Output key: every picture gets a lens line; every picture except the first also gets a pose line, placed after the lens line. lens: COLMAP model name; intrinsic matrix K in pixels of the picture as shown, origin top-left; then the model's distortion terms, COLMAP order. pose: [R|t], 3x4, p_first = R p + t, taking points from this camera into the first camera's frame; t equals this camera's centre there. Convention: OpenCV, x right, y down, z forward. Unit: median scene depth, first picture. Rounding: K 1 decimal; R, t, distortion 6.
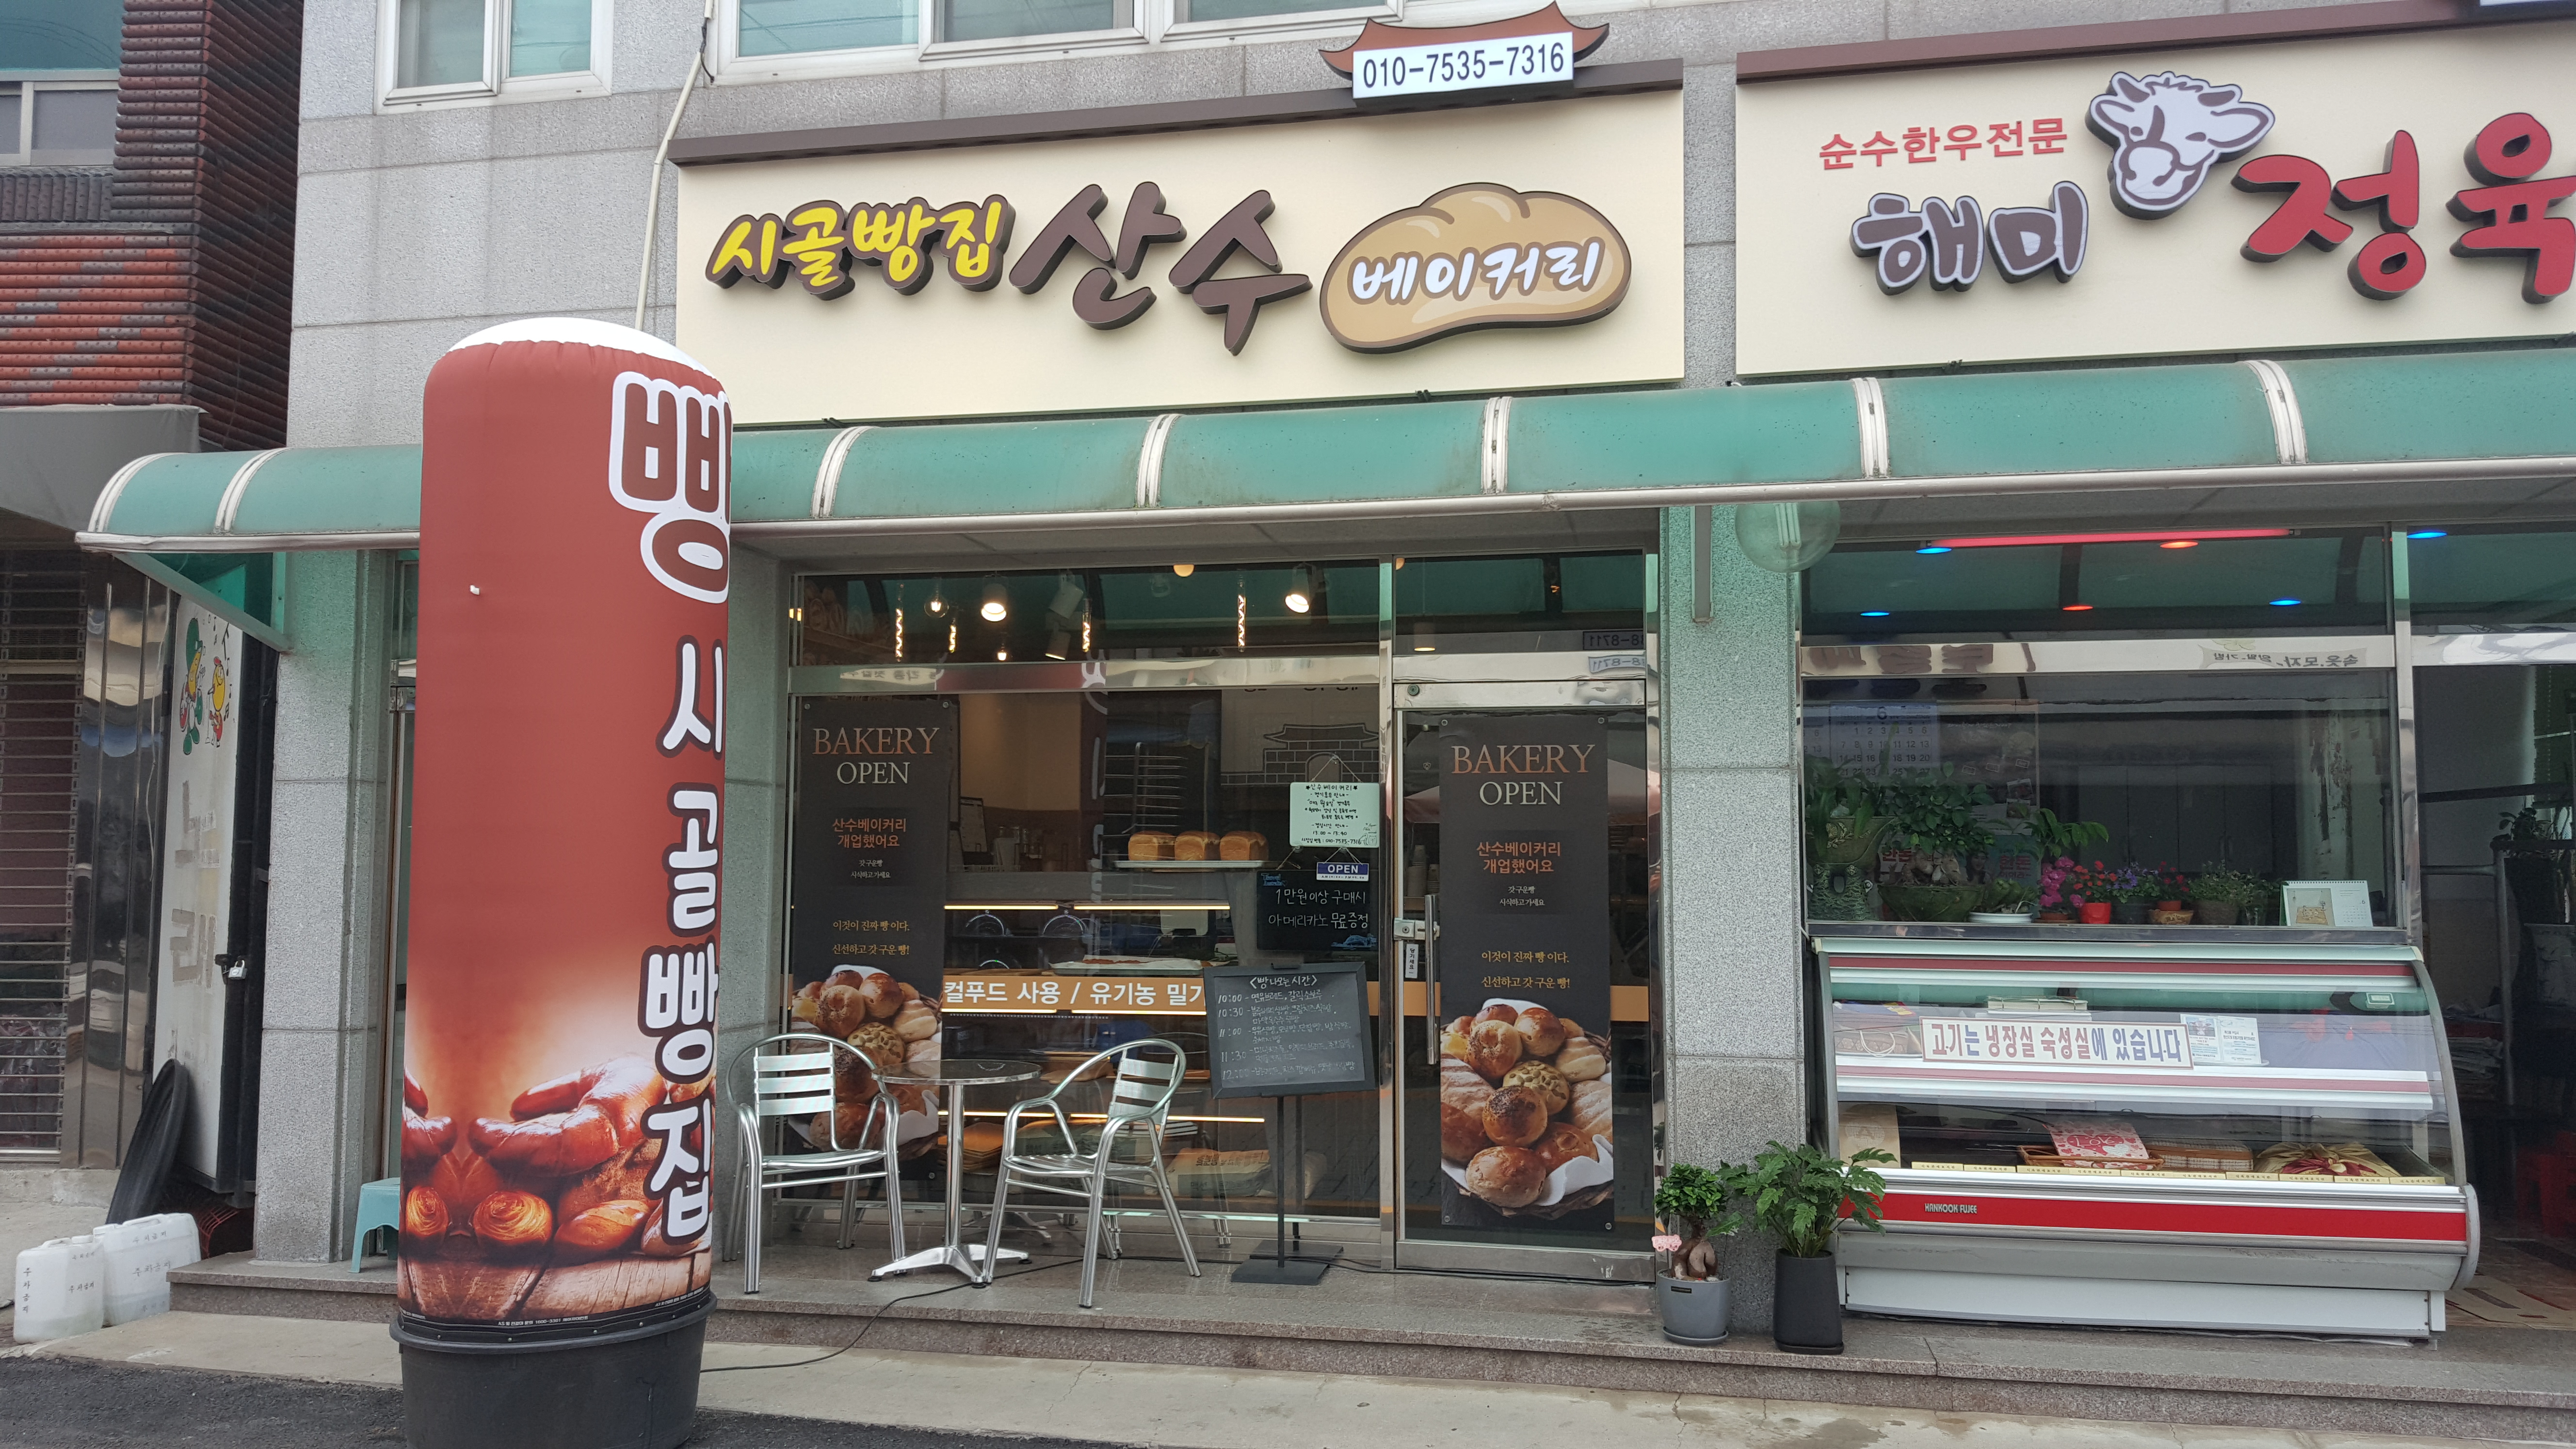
lens RADIAL K [[2069.2, 0, 1288.0], [0, 2069.2, 724.5], [0, 0, 1]] dist [0.279703, -0.149204]
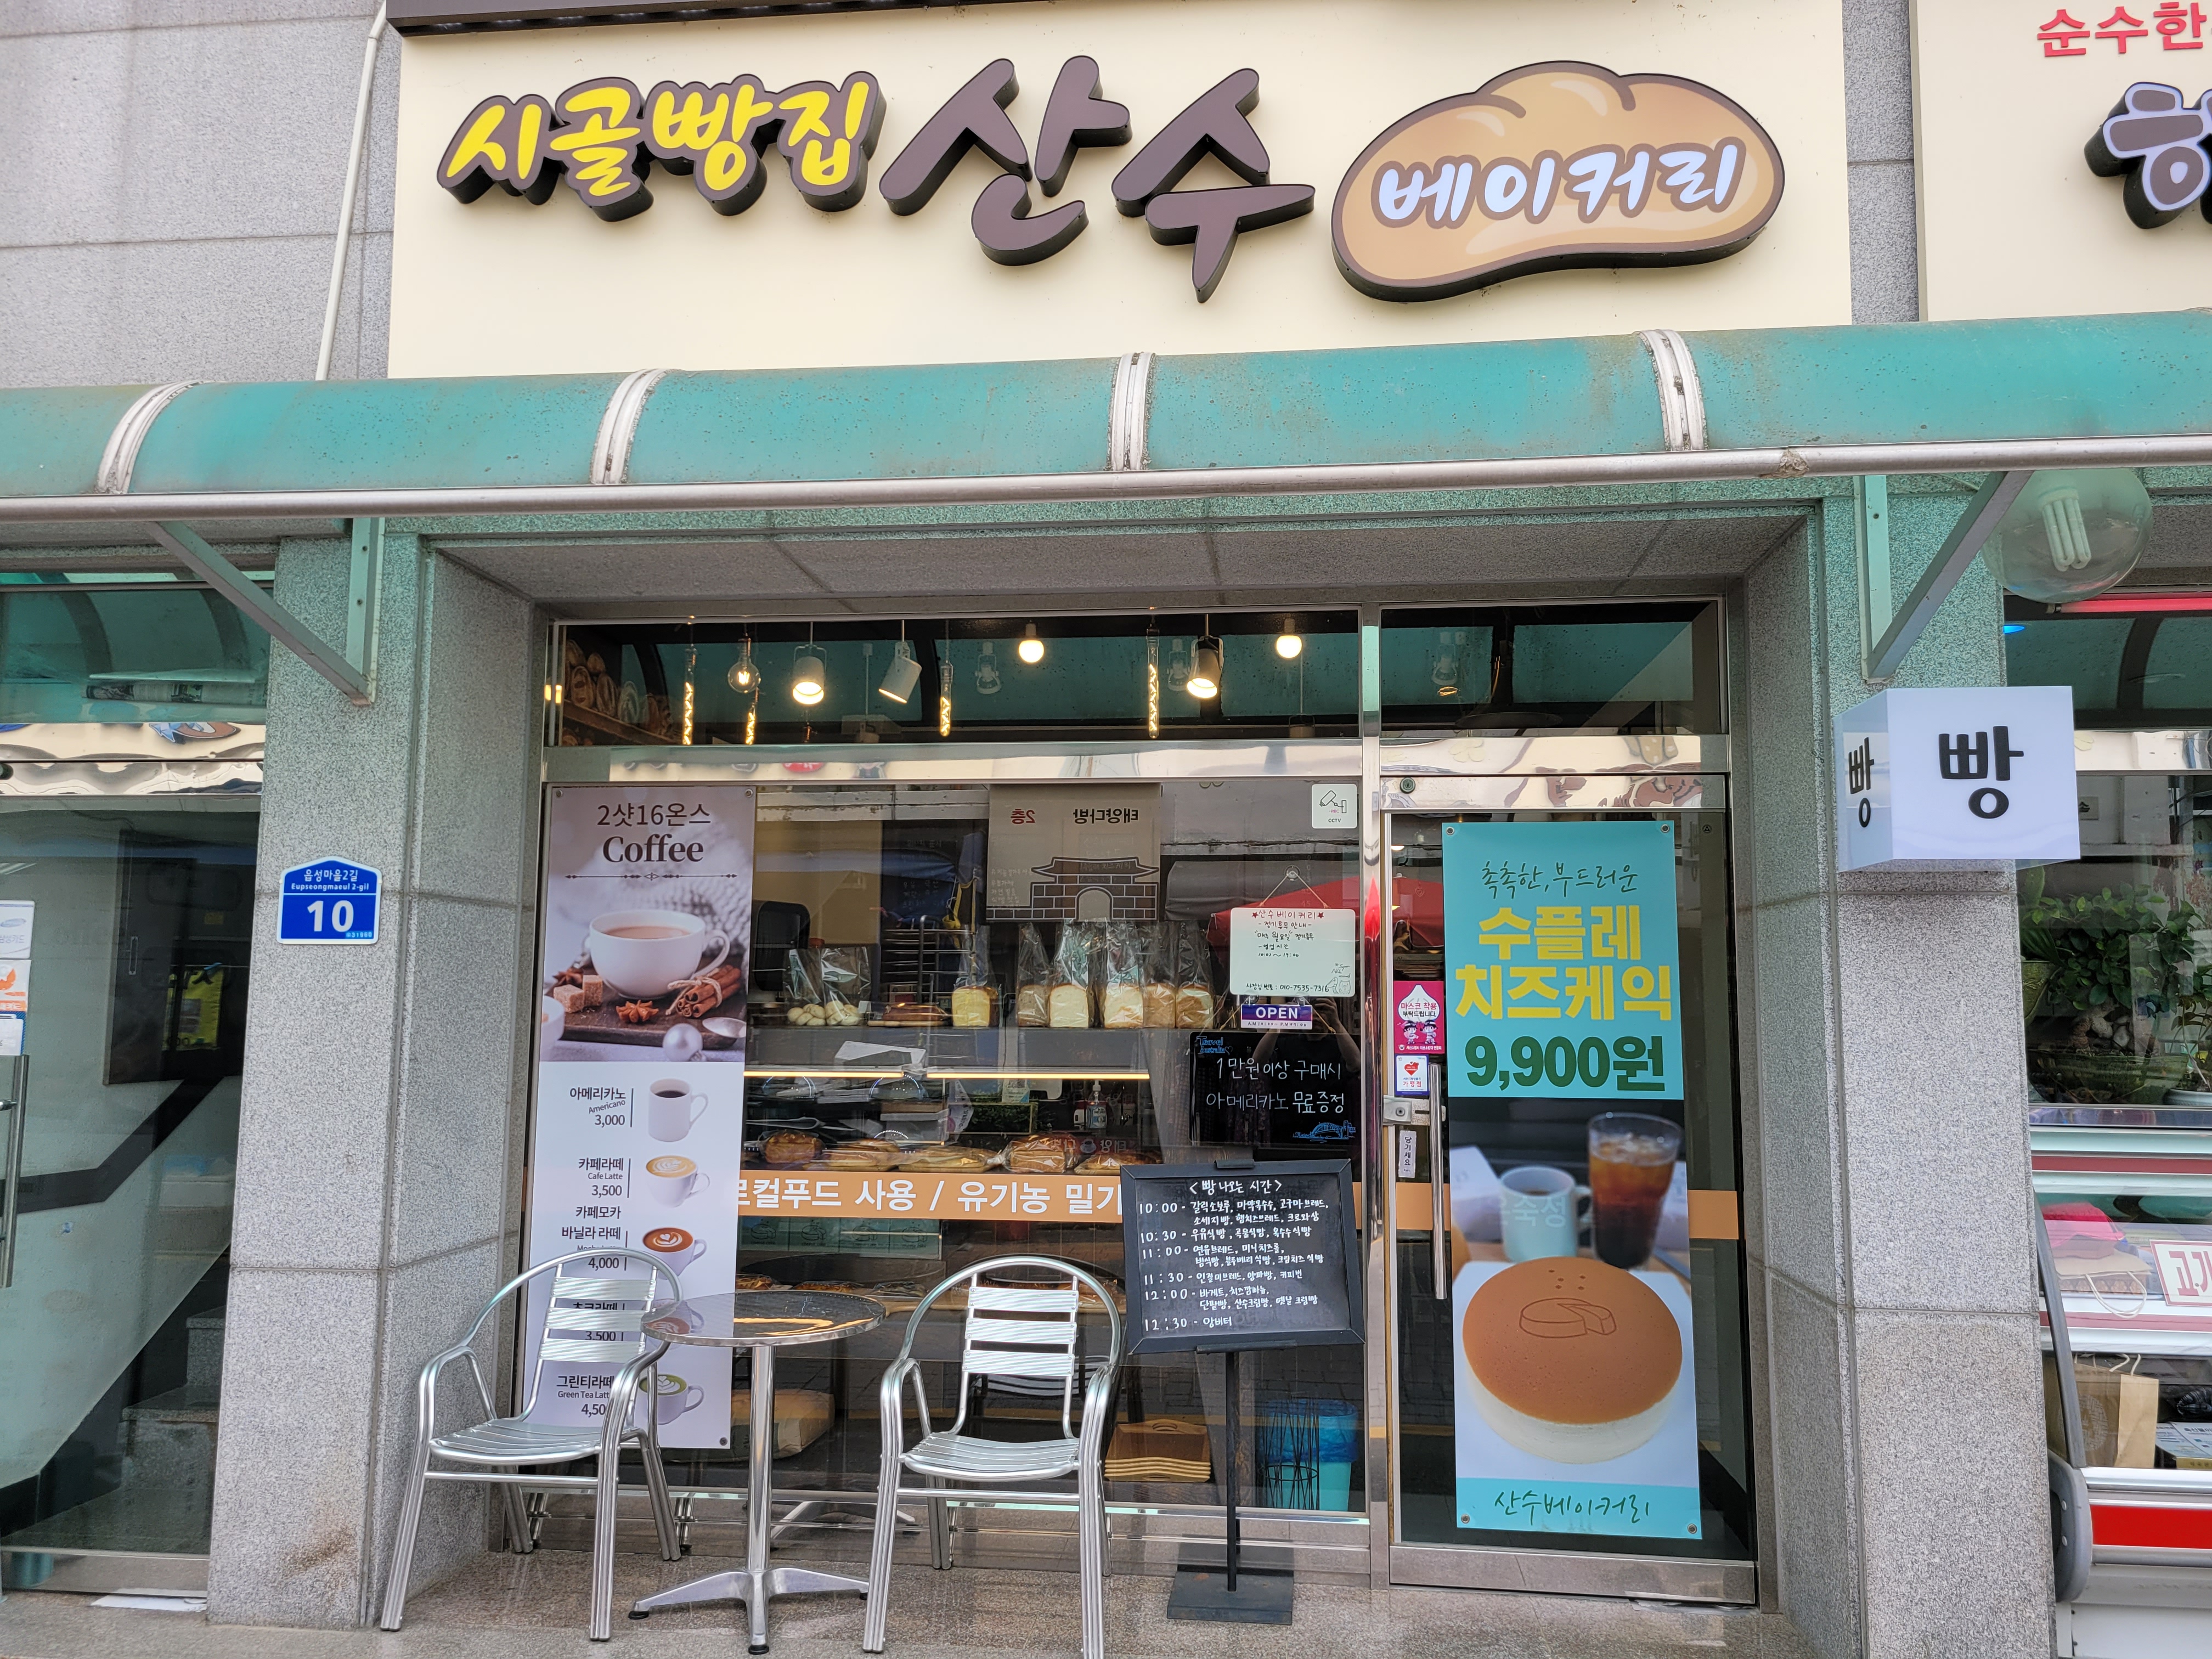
lens RADIAL K [[1639.5, 0, 1106.0], [0, 1639.5, 829.5], [0, 0, 1]] dist [0.092614, -0.003663]
pose [[0.994475, 0.012867, 0.104180, -0.111453], [-0.009797, 0.999504, -0.029925, 0.018285], [-0.104513, 0.028739, 0.994108, 0.441769]]
